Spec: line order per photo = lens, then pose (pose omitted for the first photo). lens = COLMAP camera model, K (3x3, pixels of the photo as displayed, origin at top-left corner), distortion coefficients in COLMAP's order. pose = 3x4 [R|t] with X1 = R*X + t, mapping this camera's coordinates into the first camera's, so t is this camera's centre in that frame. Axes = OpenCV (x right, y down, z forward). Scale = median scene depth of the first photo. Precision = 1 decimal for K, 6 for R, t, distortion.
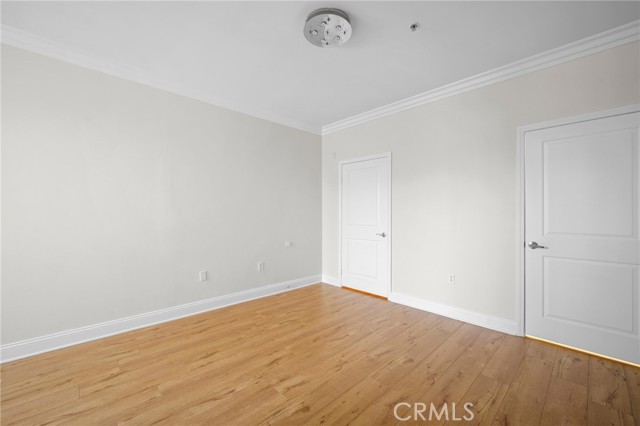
lens RADIAL K [[273.9, 0, 318.1], [0, 273.9, 211.9], [0, 0, 1]] dist [-0.005156, 0.000580]
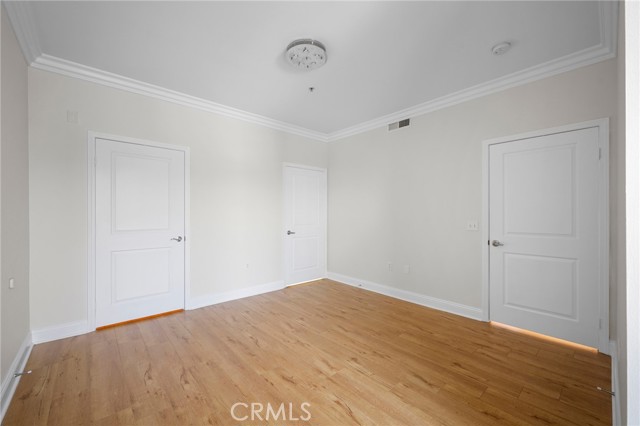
lens RADIAL K [[261.0, 0, 320.1], [0, 261.0, 217.4], [0, 0, 1]] dist [0.002918, 0.000182]
pose [[0.040681, -0.028338, 0.998770, -0.902470], [0.010300, 0.999557, 0.027941, -0.025164], [-0.999119, 0.009151, 0.040955, 0.742076]]
